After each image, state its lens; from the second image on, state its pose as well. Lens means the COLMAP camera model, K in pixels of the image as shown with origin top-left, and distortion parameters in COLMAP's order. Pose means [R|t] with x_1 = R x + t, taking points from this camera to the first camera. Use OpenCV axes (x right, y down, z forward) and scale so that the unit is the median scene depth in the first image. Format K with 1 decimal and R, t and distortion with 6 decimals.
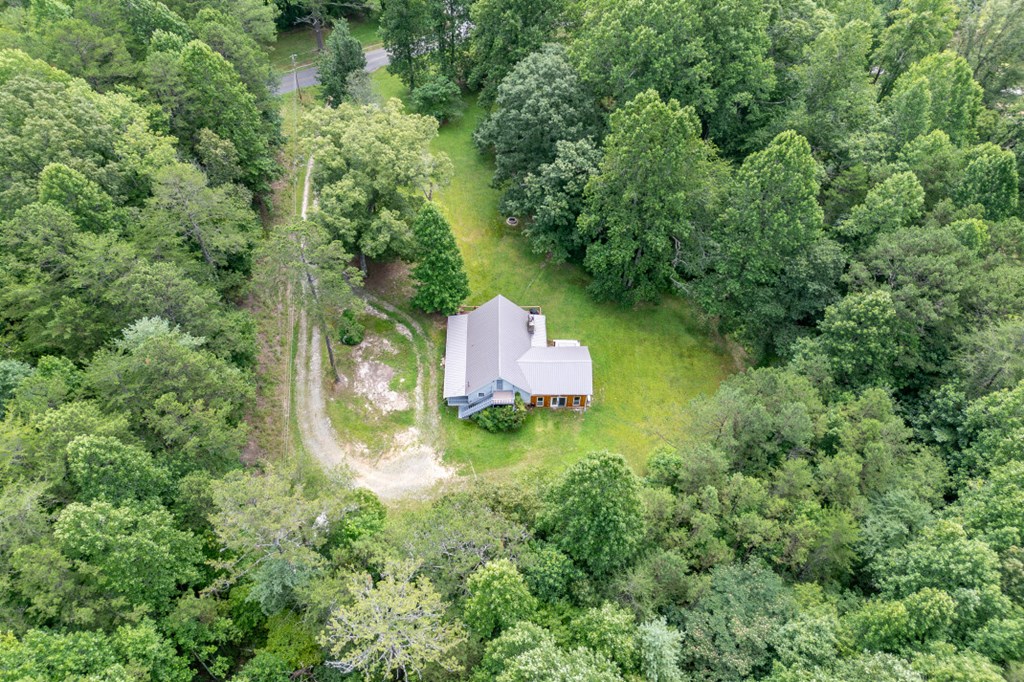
lens RADIAL K [[750.4, 0, 516.1], [0, 750.4, 345.2], [0, 0, 1]] dist [0.071170, -0.063637]
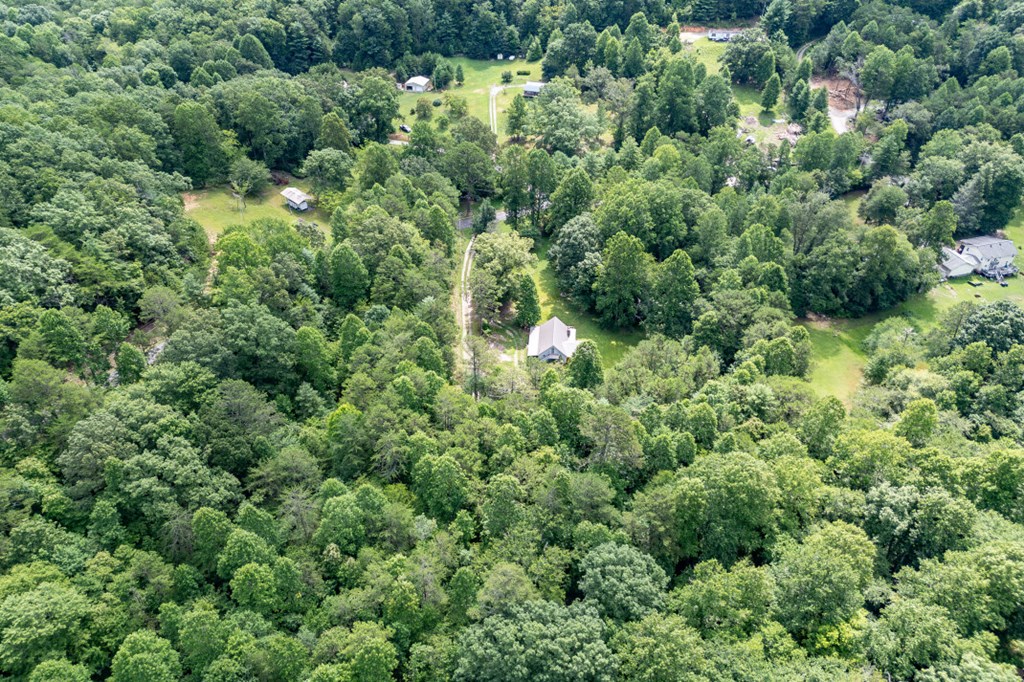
lens RADIAL K [[750.4, 0, 513.6], [0, 750.4, 341.5], [0, 0, 1]] dist [0.071170, -0.063637]
pose [[0.995072, 0.058424, -0.080111, 0.036236], [-0.074290, 0.974410, -0.212145, 0.474110], [0.065667, 0.217051, 0.973949, -1.124205]]
